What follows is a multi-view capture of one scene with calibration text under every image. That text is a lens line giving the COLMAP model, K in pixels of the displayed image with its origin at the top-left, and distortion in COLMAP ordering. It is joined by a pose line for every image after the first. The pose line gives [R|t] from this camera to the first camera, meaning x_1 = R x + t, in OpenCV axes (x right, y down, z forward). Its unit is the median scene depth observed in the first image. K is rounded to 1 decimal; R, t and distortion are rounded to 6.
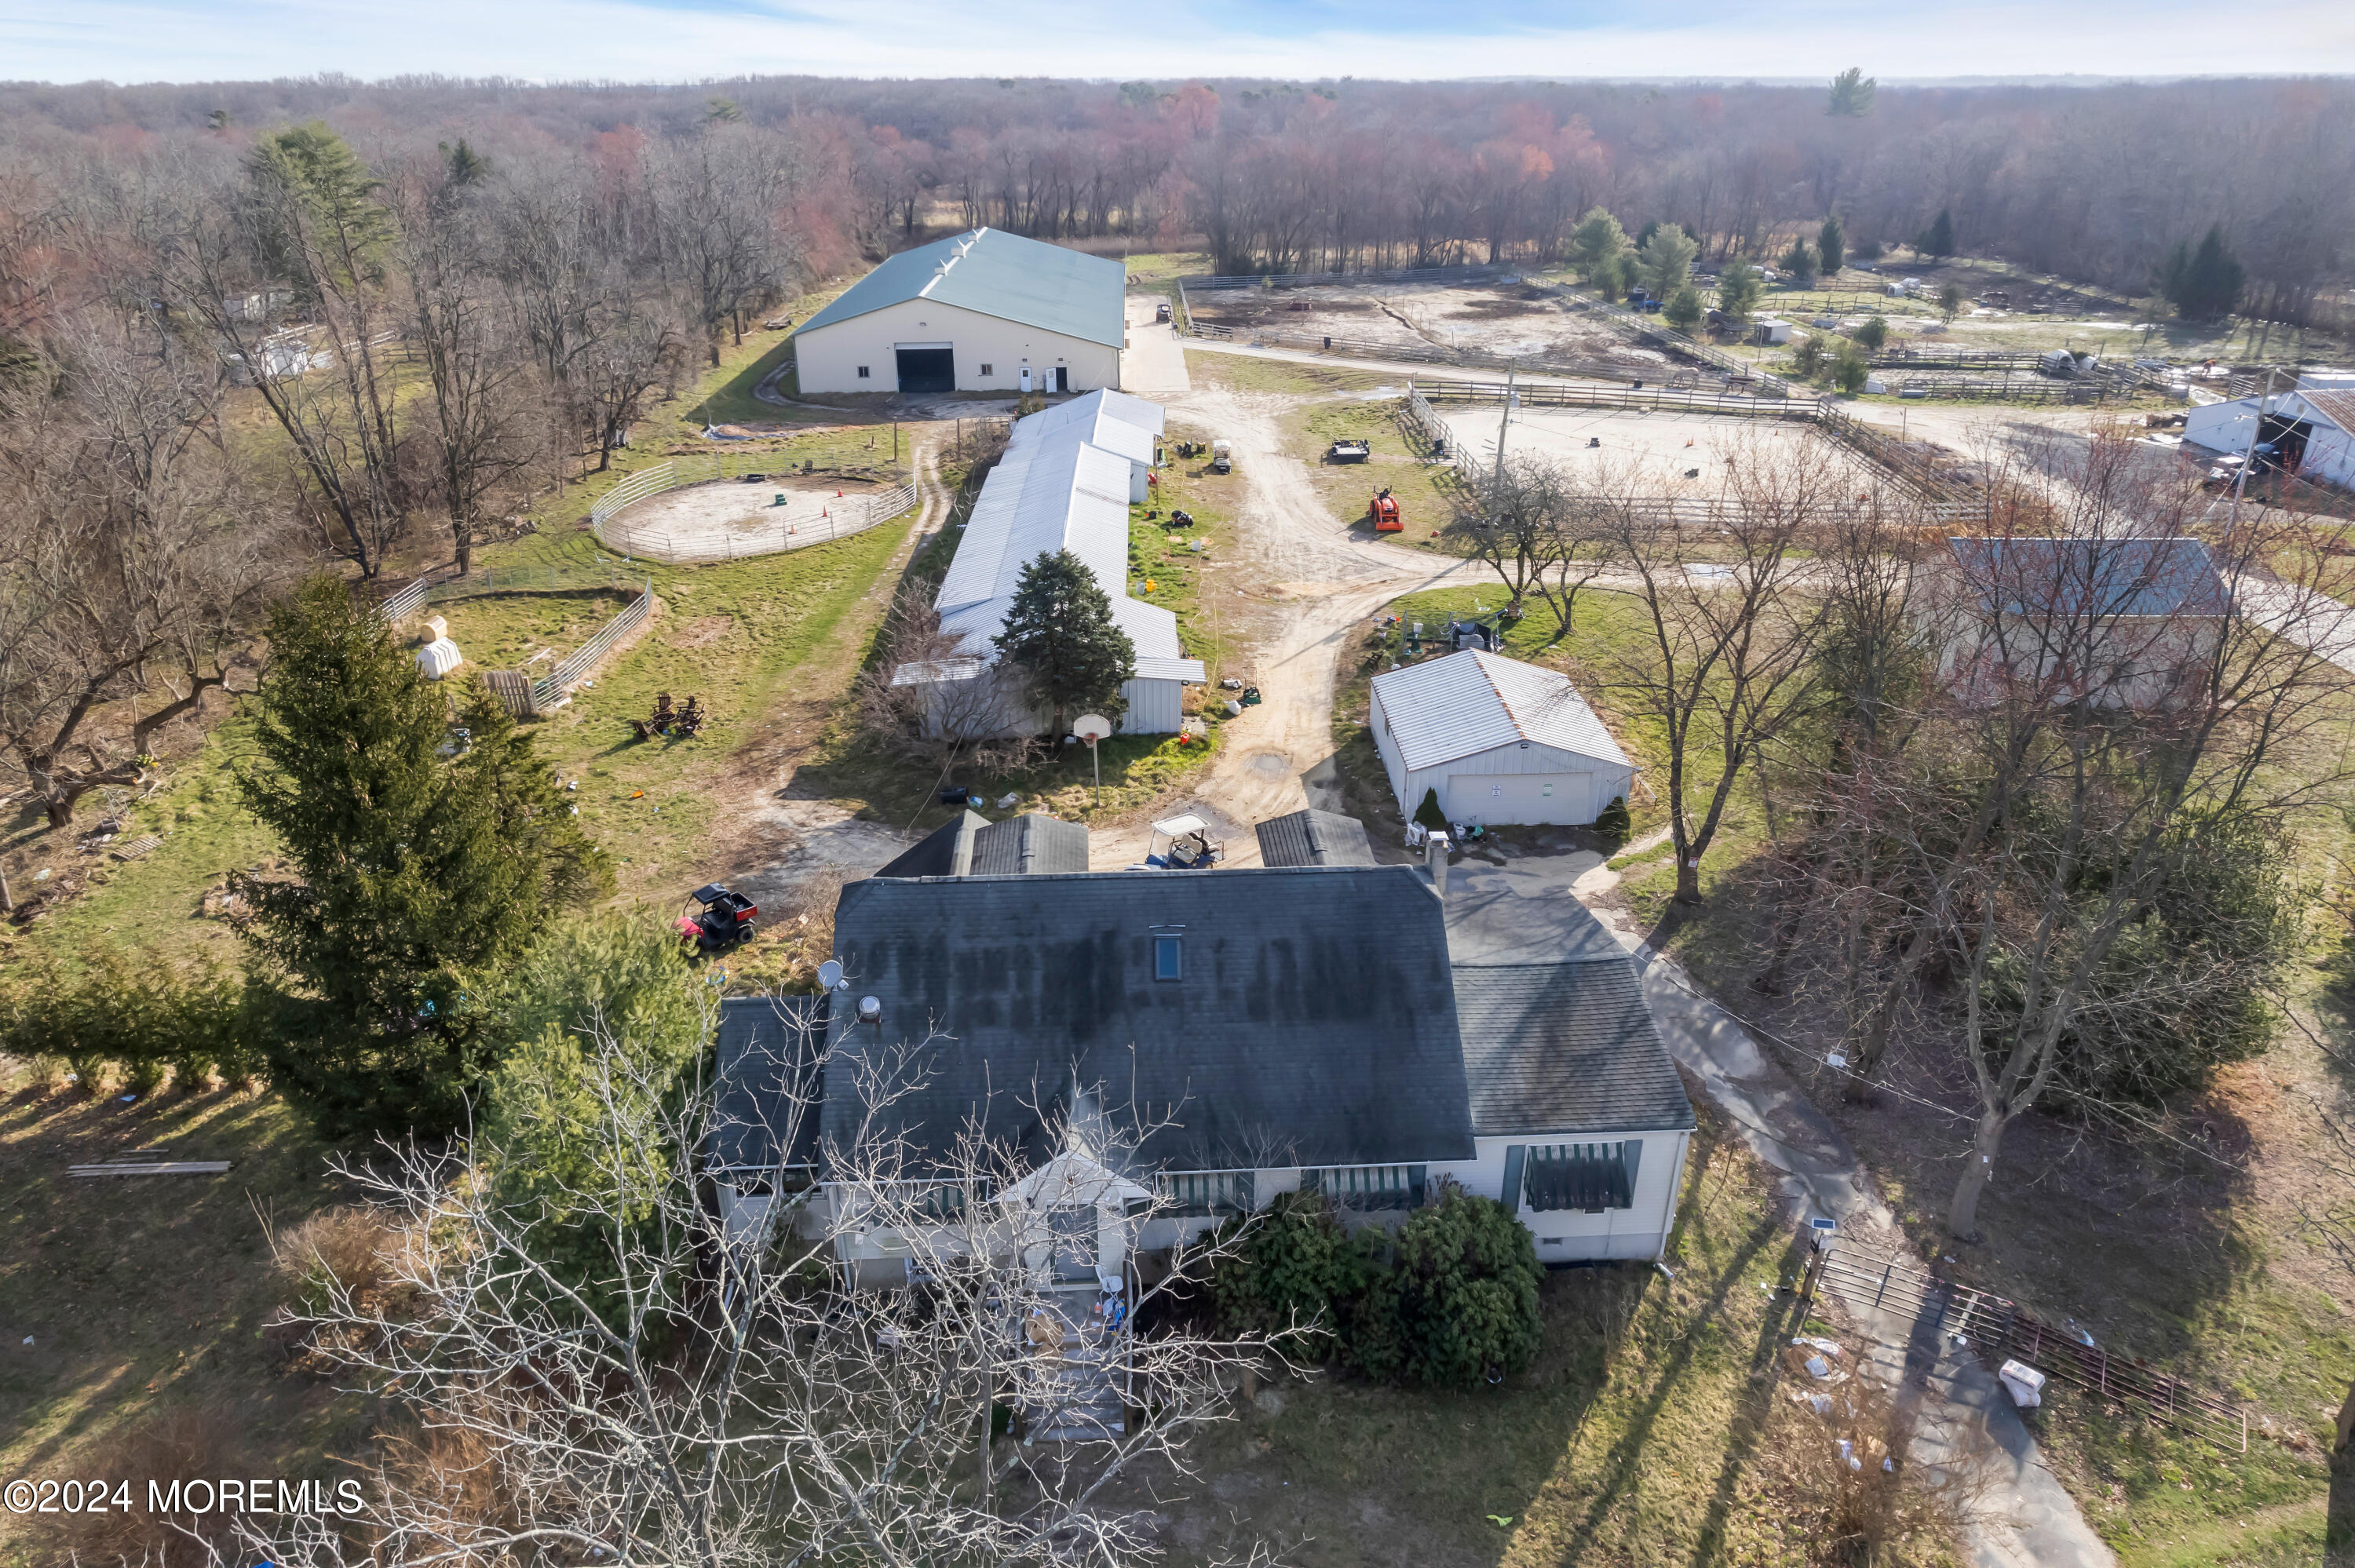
lens RADIAL K [[1503.2, 0, 1177.5], [0, 1503.2, 784.0], [0, 0, 1]] dist [-0.077647, 0.072935]
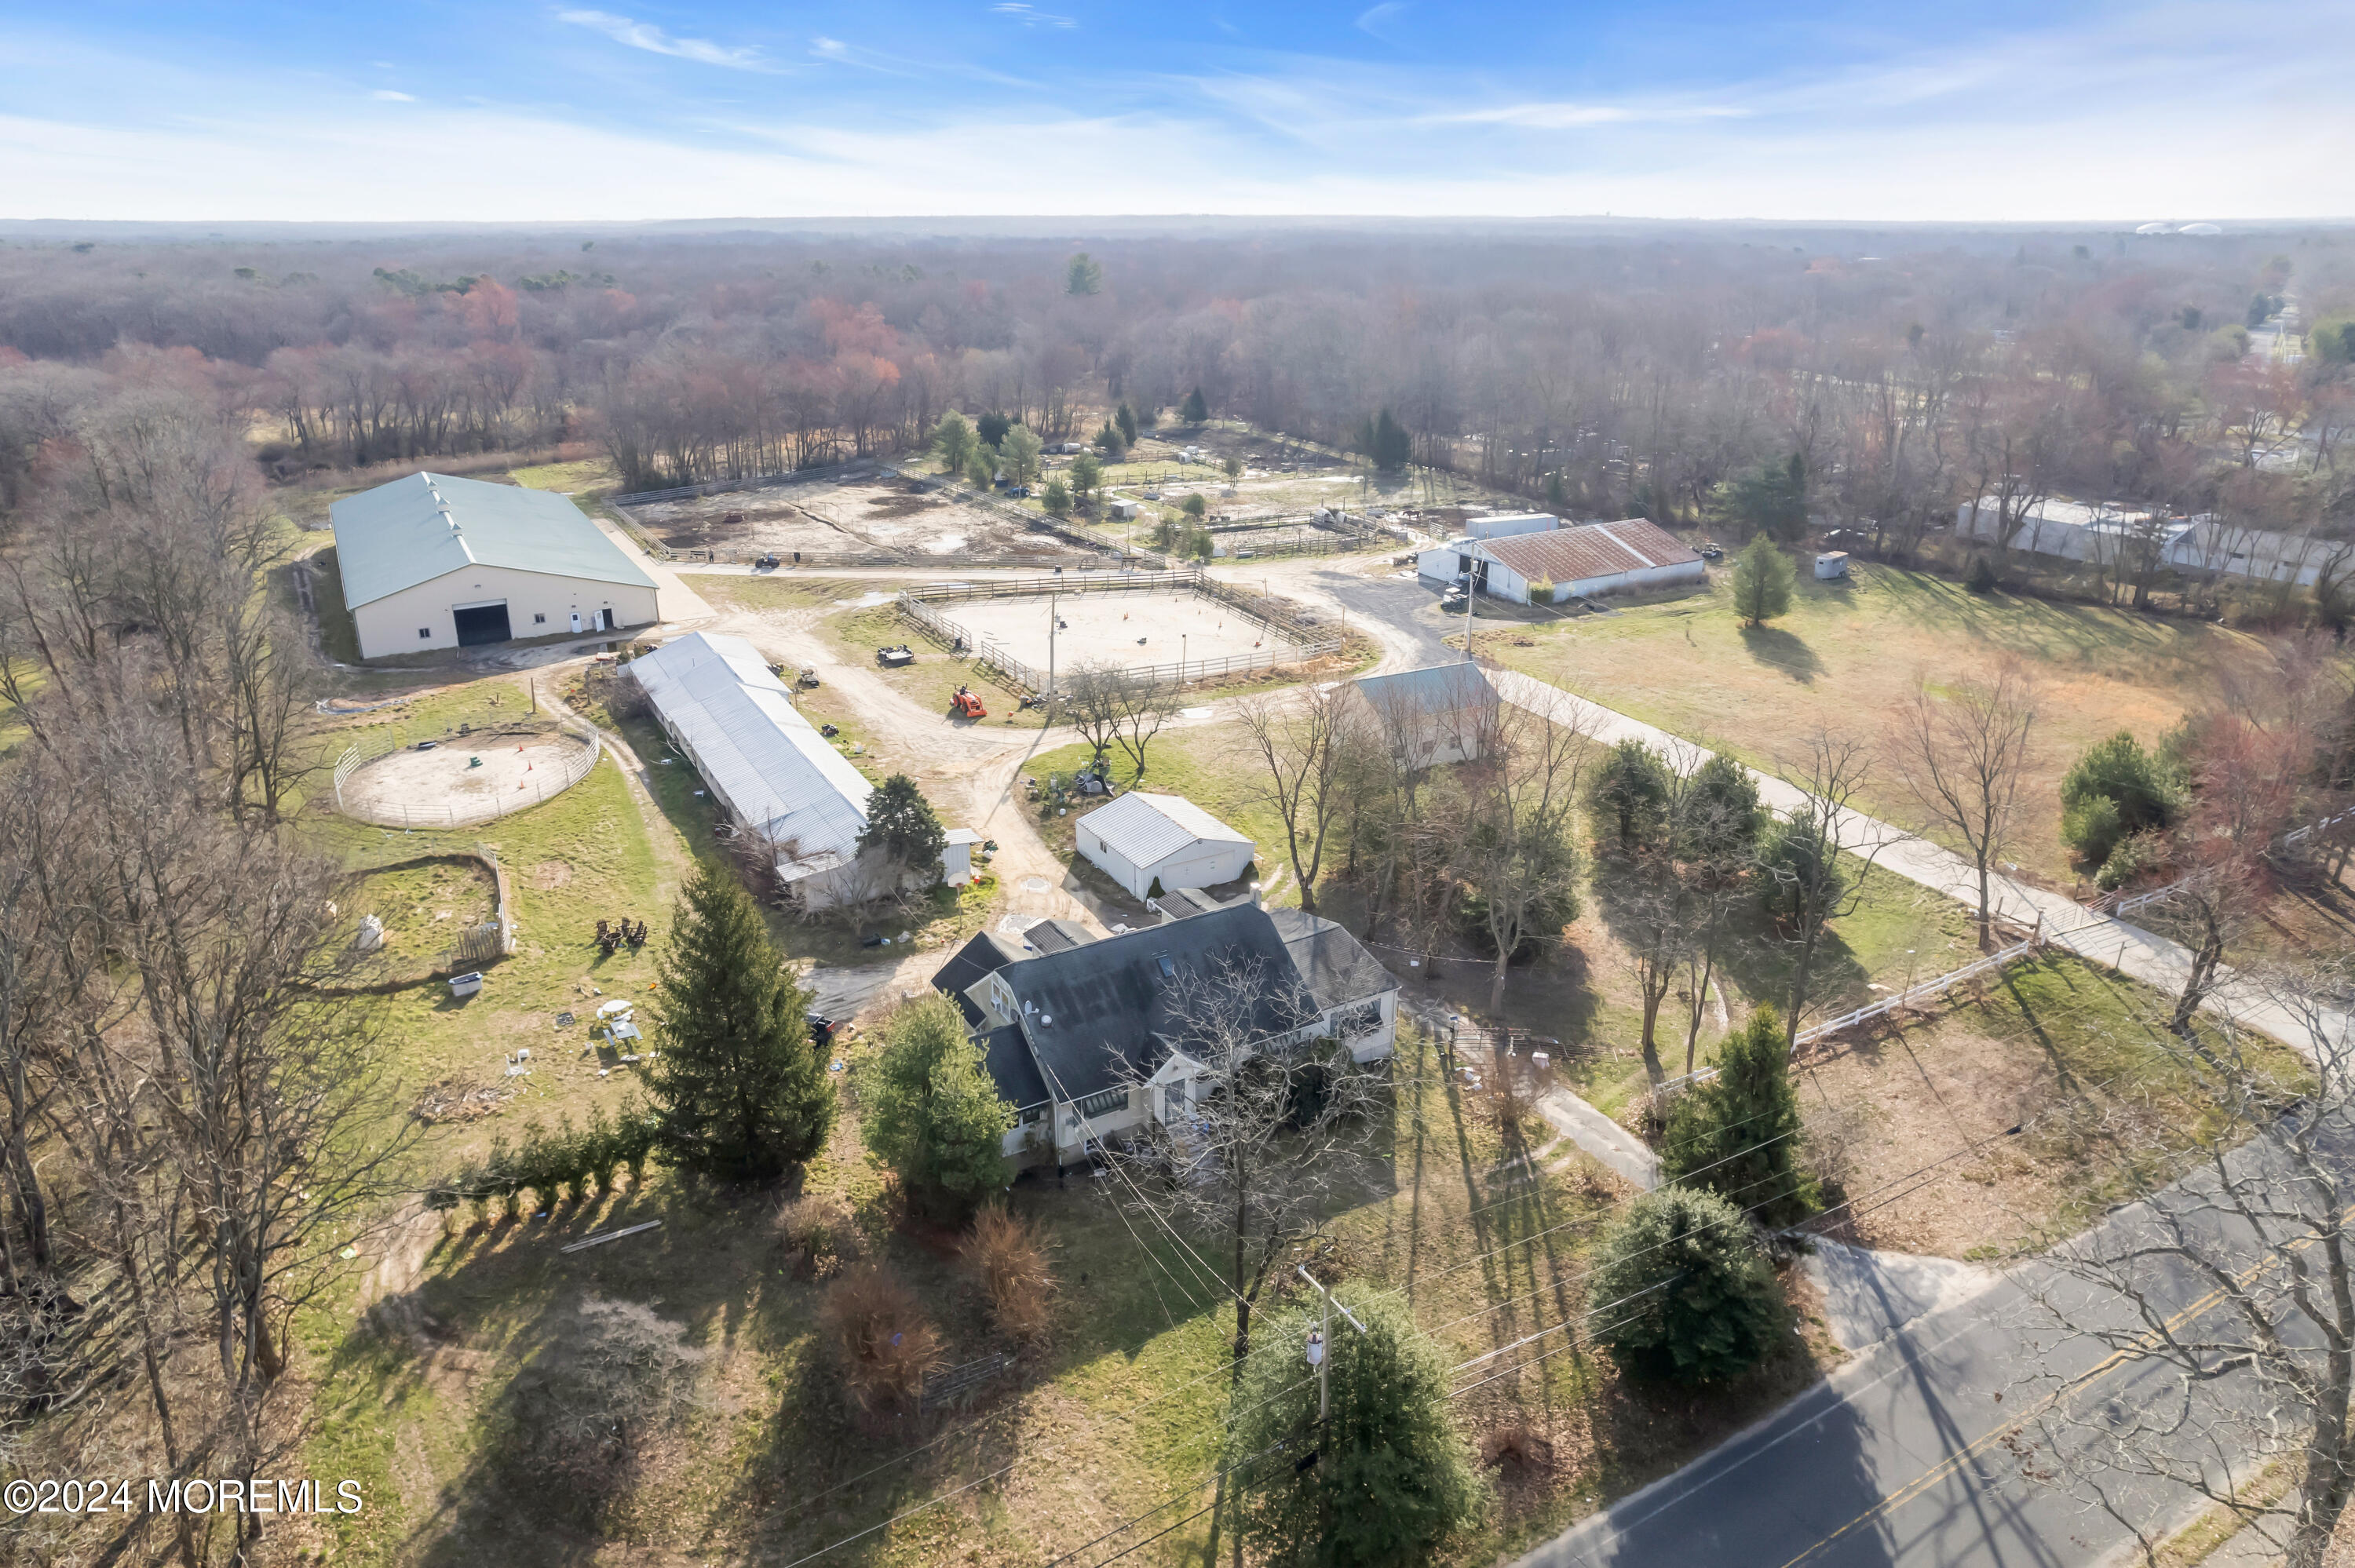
lens RADIAL K [[1506.8, 0, 1177.5], [0, 1506.8, 784.0], [0, 0, 1]] dist [-0.036019, -0.000845]
pose [[0.884974, -0.162747, 0.436274, -0.257902], [0.197900, 0.979560, -0.036022, -0.016118], [-0.421494, 0.118217, 0.899093, -0.272724]]
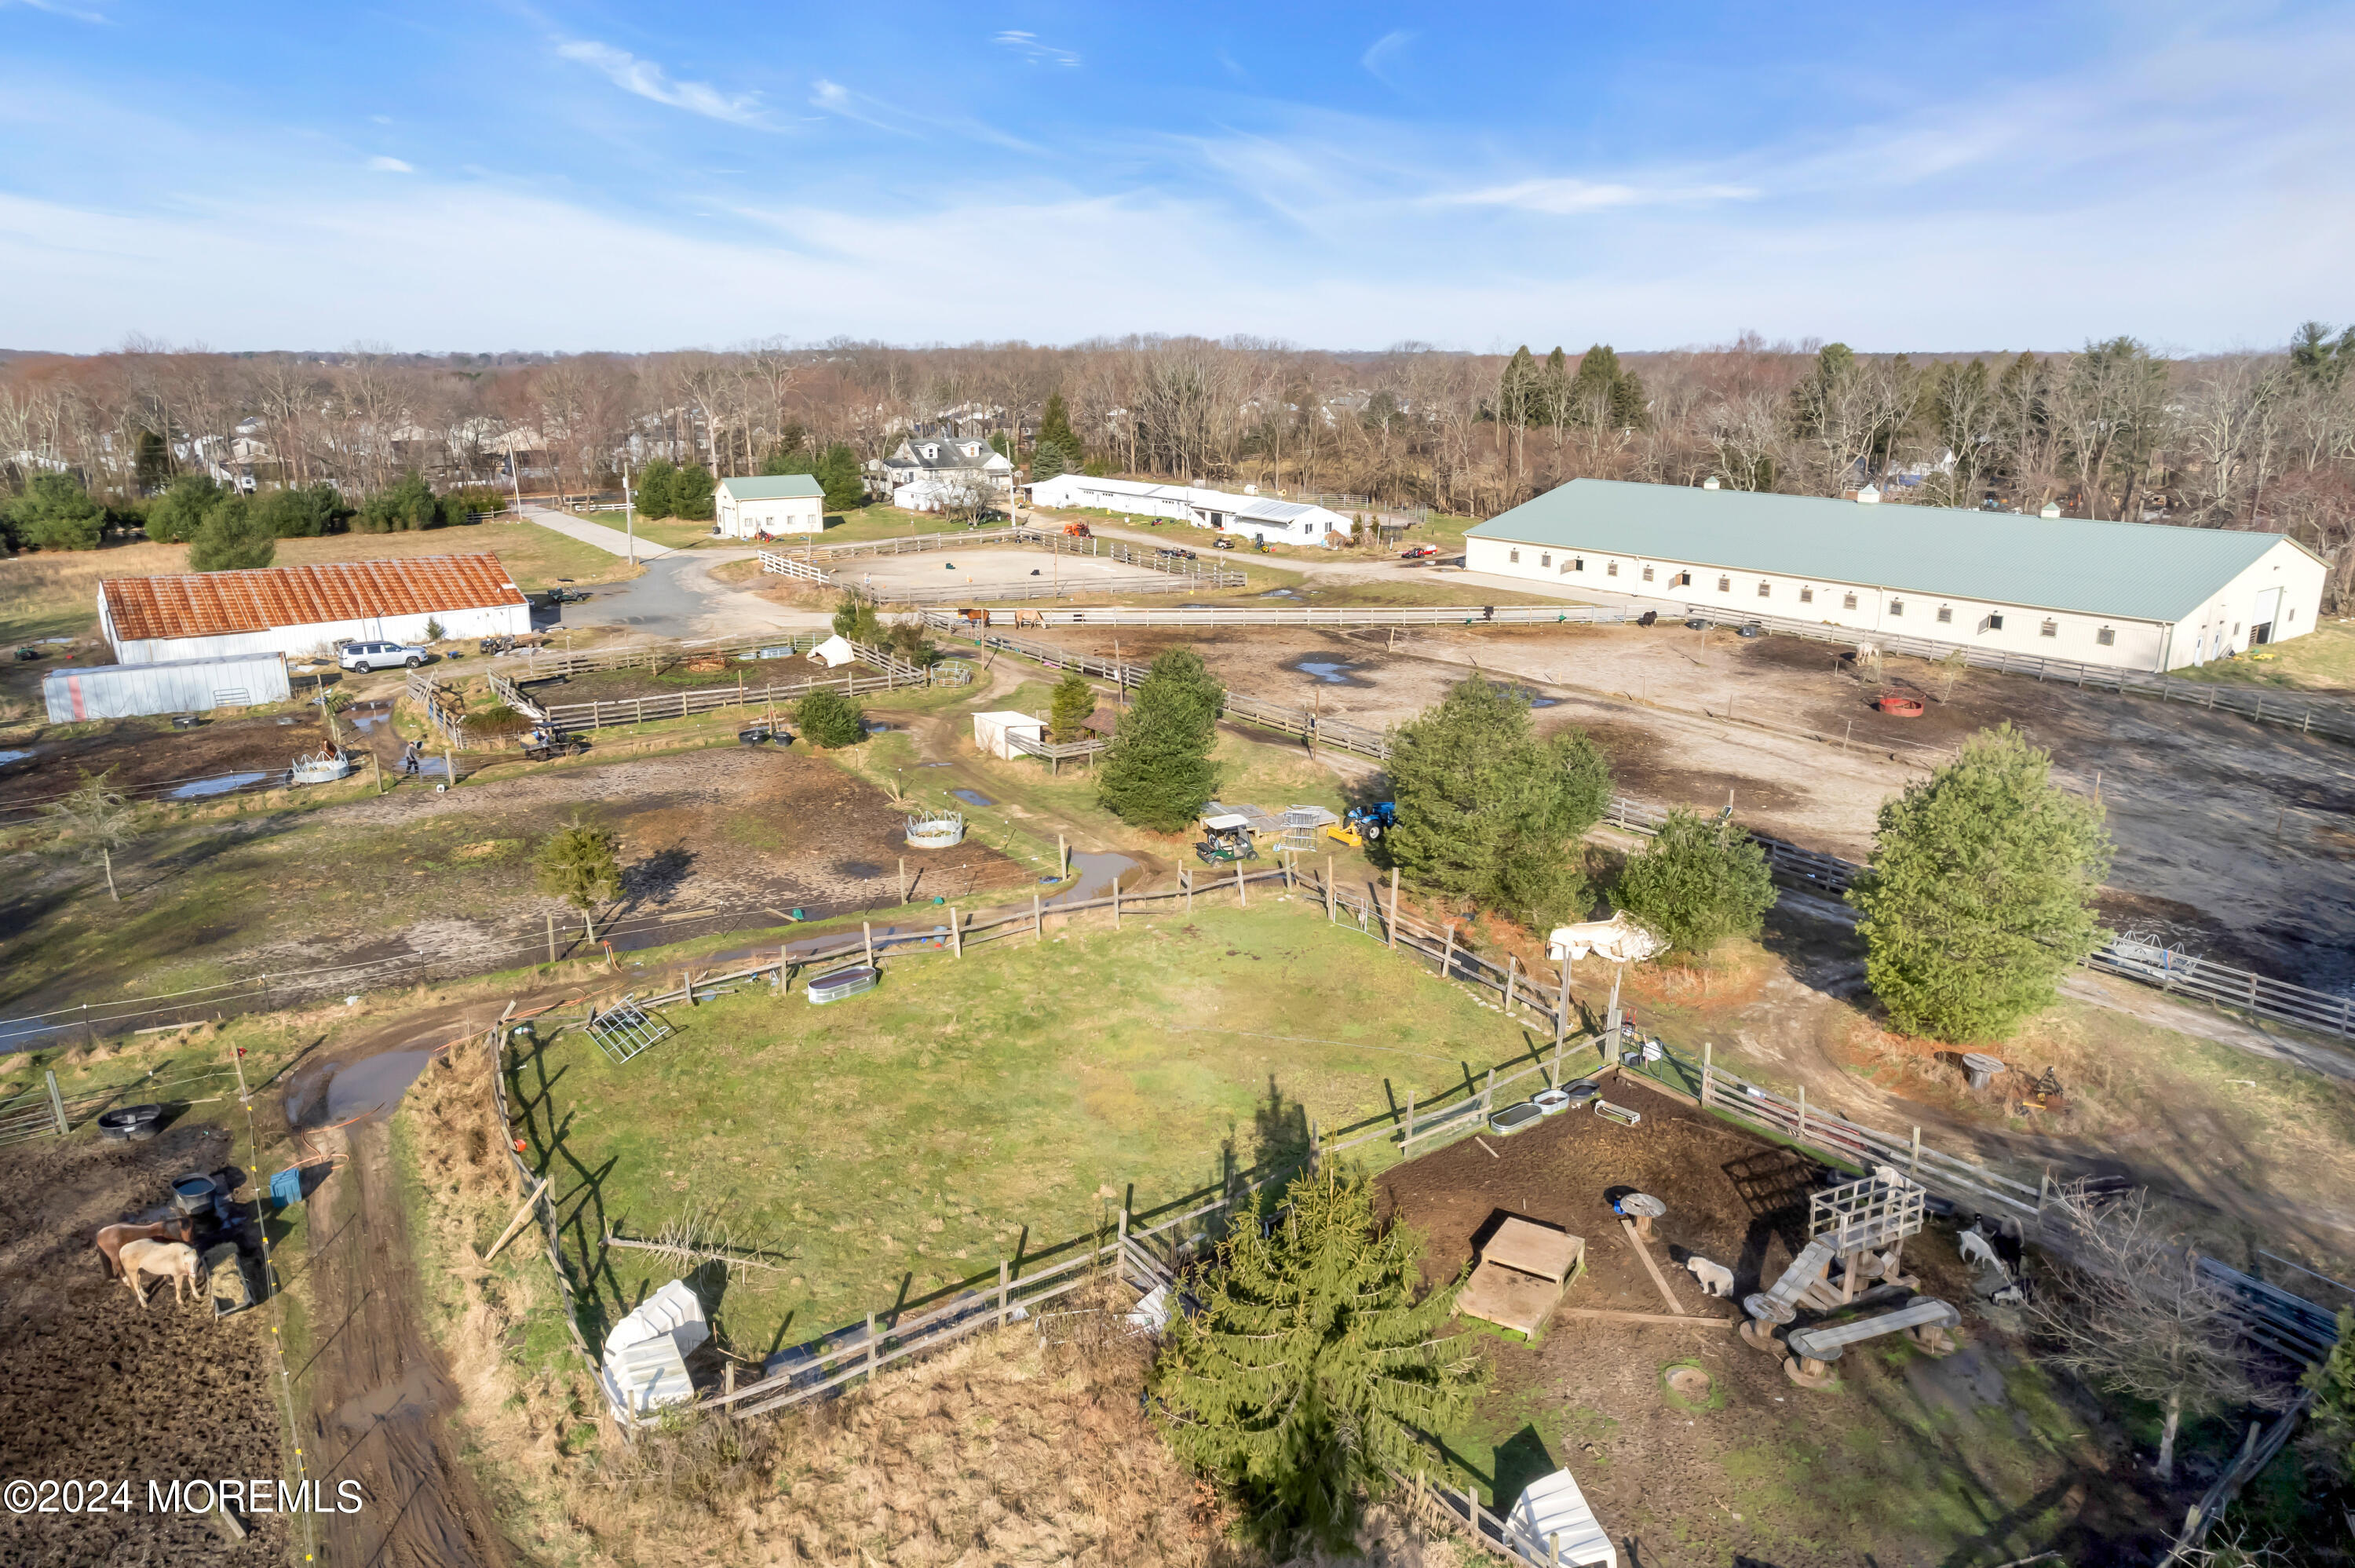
lens RADIAL K [[1506.8, 0, 1177.5], [0, 1506.8, 784.0], [0, 0, 1]] dist [-0.036019, -0.000845]
pose [[-0.818786, 0.159451, -0.551511, 0.948685], [-0.242757, 0.774385, 0.584292, -0.898677], [0.520248, 0.612294, -0.595348, 1.995831]]
